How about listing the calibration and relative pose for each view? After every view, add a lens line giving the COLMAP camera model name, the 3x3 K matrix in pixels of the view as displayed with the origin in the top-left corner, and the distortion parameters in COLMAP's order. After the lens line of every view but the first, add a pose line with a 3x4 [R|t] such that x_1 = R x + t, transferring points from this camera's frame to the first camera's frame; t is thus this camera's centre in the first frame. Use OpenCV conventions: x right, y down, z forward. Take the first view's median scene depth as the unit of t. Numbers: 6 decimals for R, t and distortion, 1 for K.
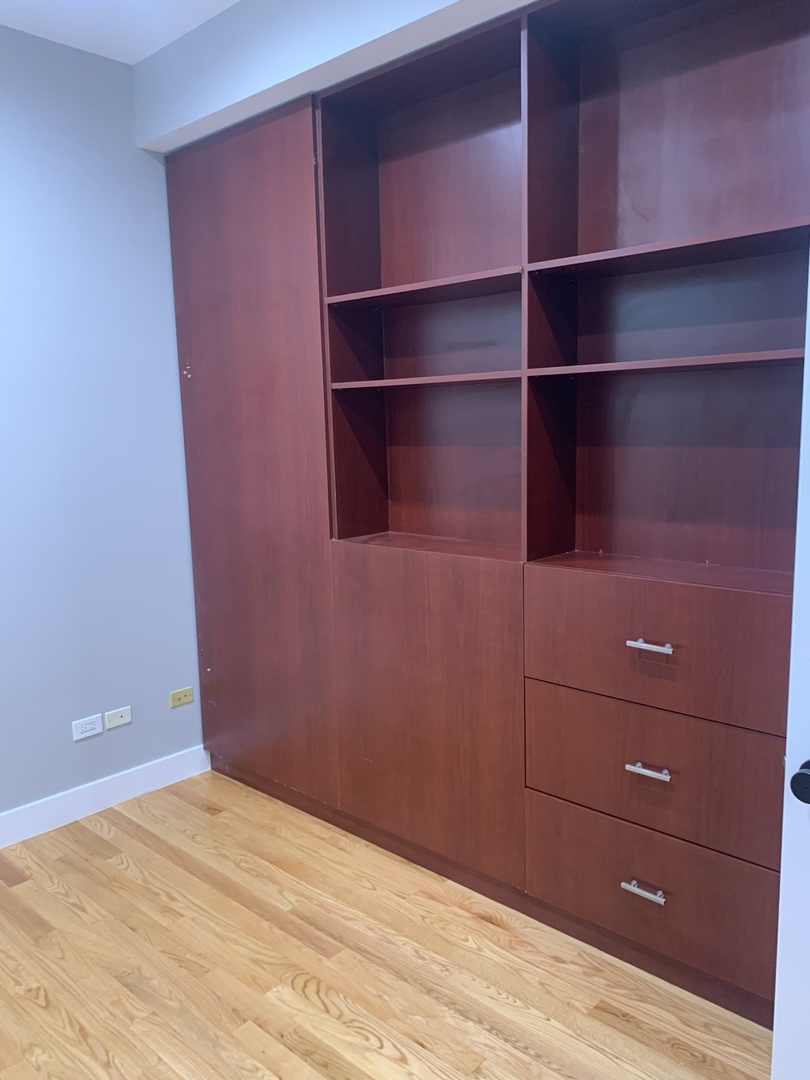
lens RADIAL K [[822.8, 0, 404.2], [0, 822.8, 540.7], [0, 0, 1]] dist [-0.000548, -0.018919]
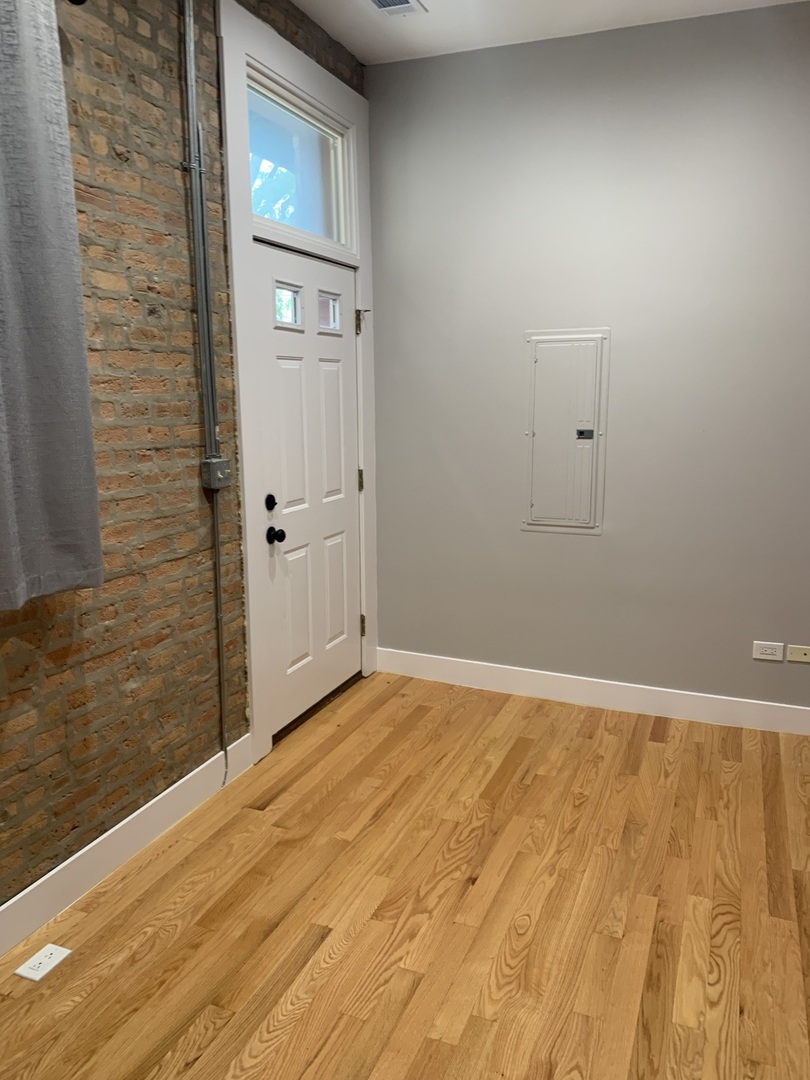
lens RADIAL K [[822.8, 0, 403.3], [0, 822.8, 540.7], [0, 0, 1]] dist [-0.000548, -0.018919]
pose [[0.341622, 0.189518, -0.920531, 0.609350], [-0.138434, 0.978921, 0.150164, -0.016642], [0.929586, 0.076134, 0.360657, 0.218454]]
